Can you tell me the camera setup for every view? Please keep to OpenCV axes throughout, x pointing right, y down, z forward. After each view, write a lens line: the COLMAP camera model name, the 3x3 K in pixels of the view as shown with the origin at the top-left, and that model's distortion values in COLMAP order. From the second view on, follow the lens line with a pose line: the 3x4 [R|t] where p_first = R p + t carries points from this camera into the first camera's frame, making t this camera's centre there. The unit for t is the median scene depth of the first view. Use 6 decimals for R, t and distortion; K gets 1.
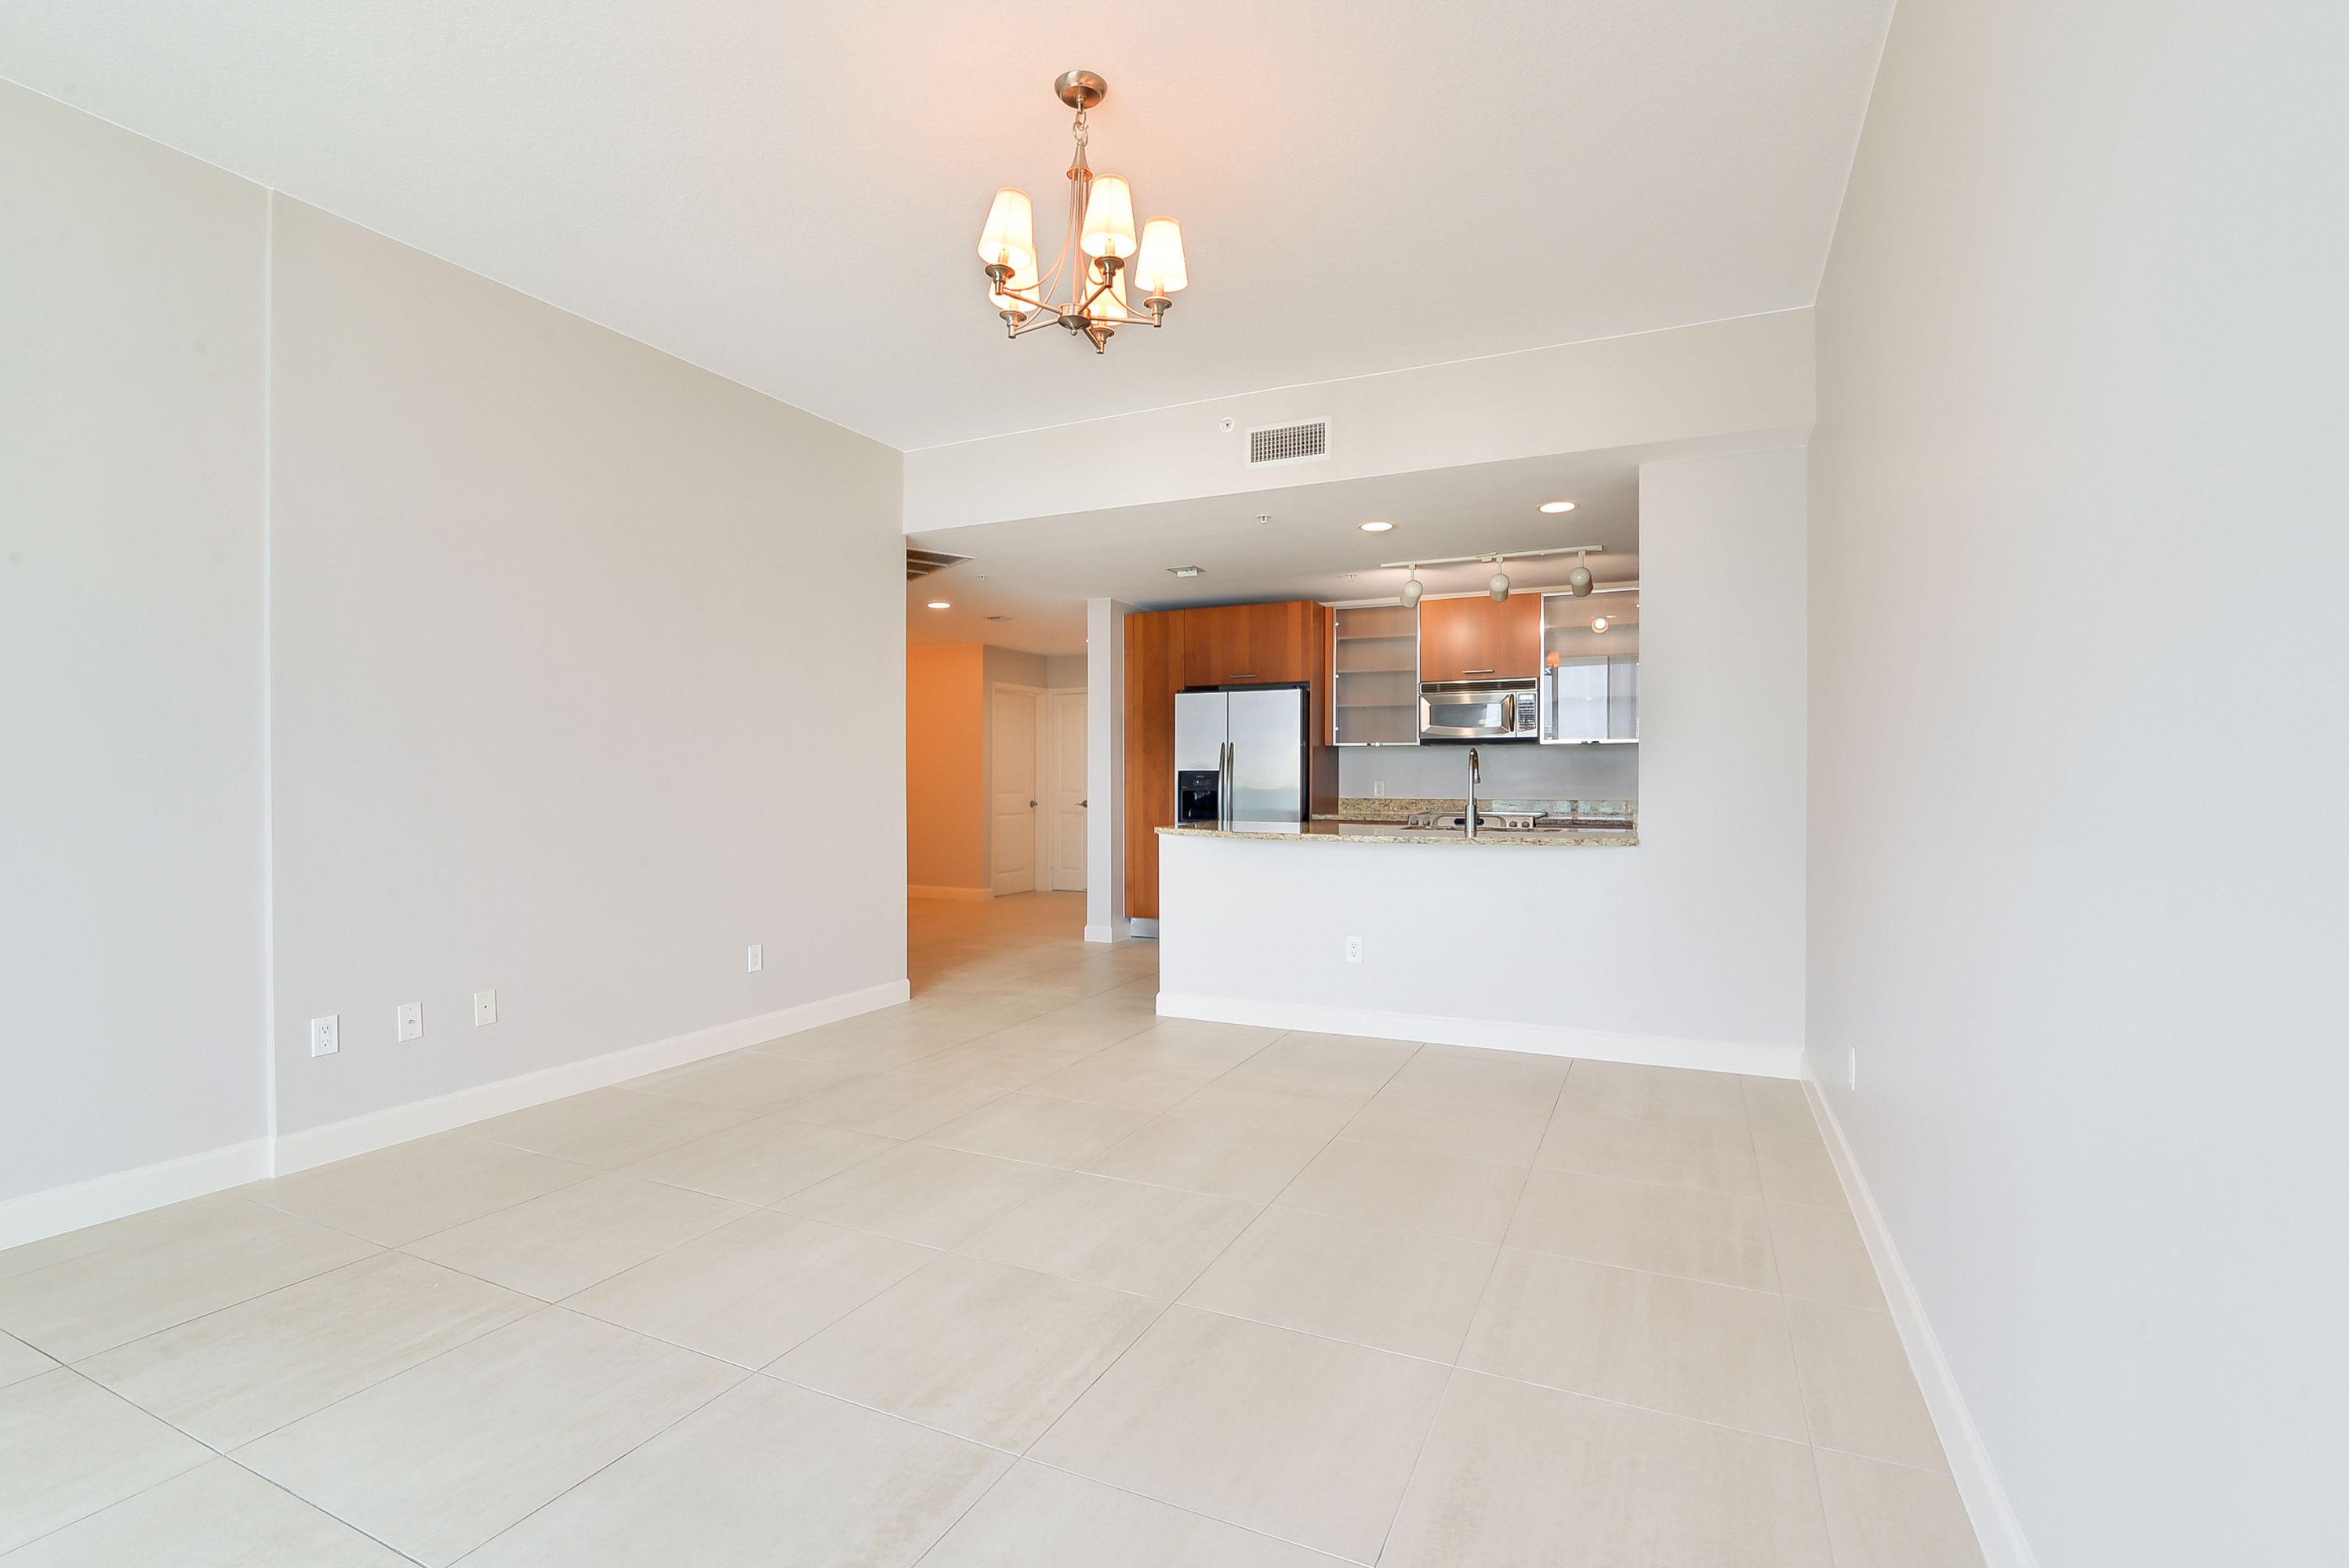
lens RADIAL K [[1086.6, 0, 1173.3], [0, 1086.6, 789.9], [0, 0, 1]] dist [0.000919, 0.000000]
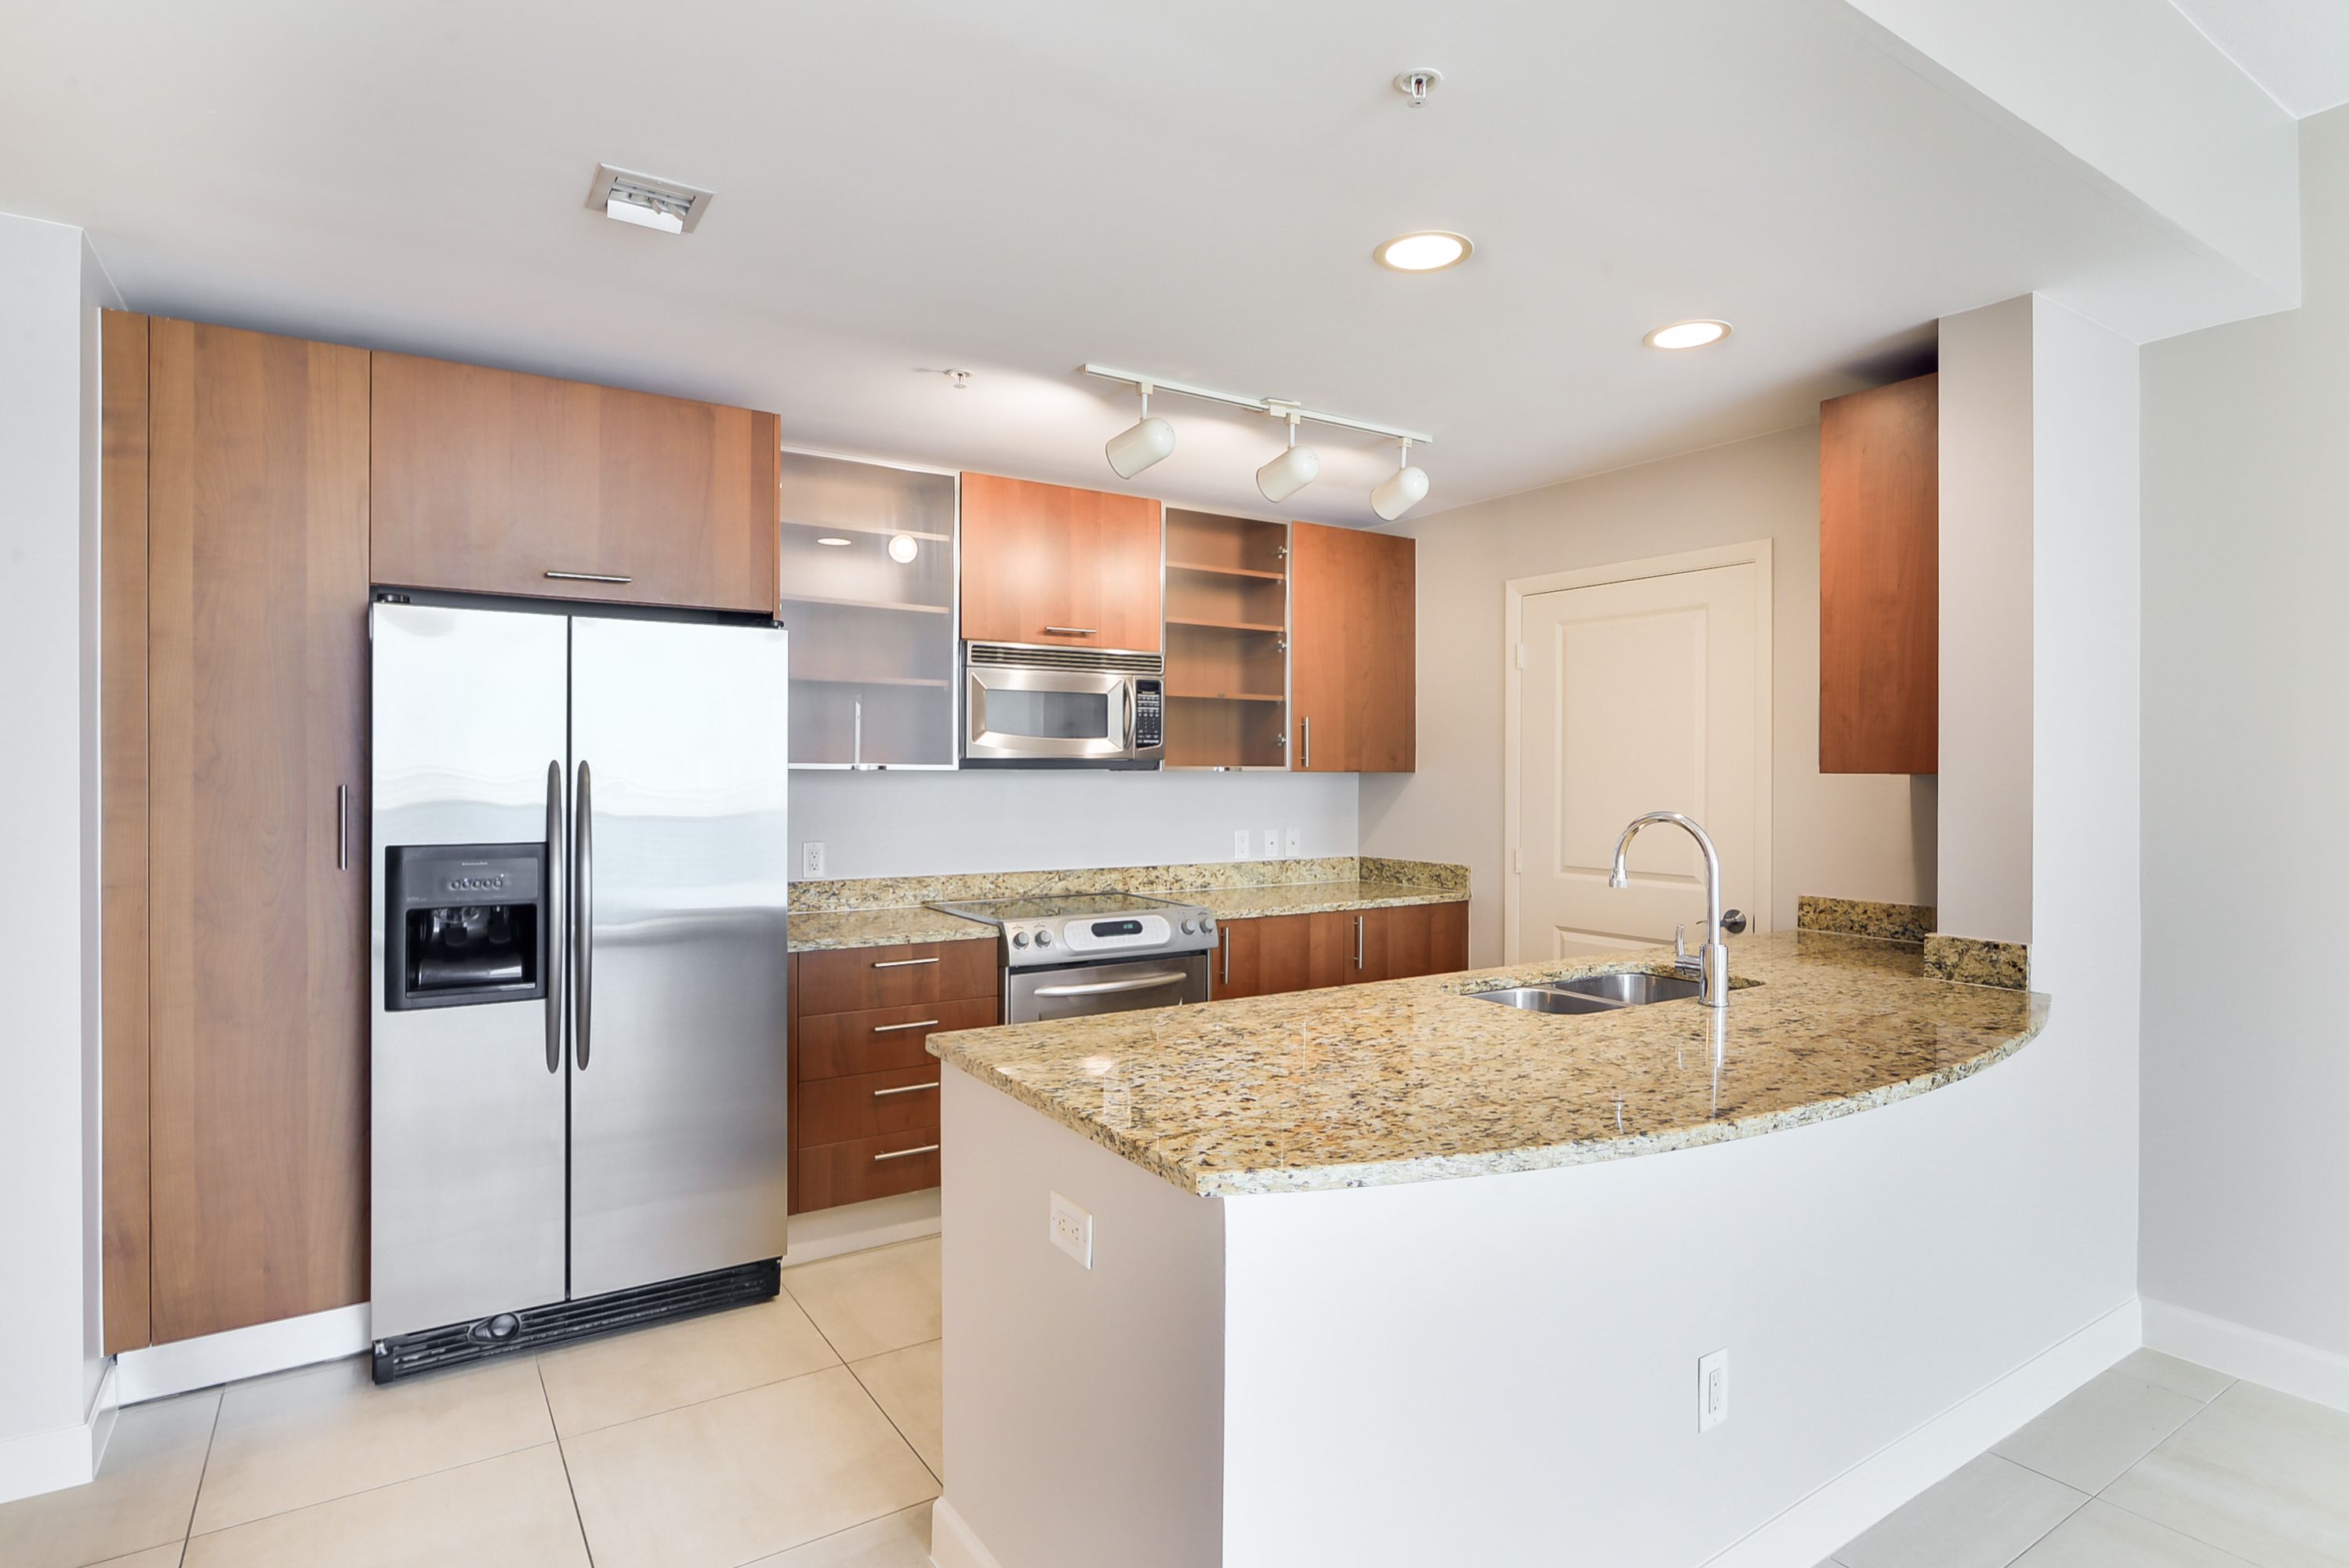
lens RADIAL K [[1221.3, 0, 1174.5], [0, 1221.3, 784.0], [0, 0, 1]] dist [0.000671, 0.000034]
pose [[0.526344, -0.001381, 0.850270, -0.182372], [0.010639, 0.999931, -0.004962, -0.030714], [-0.850205, 0.011657, 0.526323, 0.620199]]
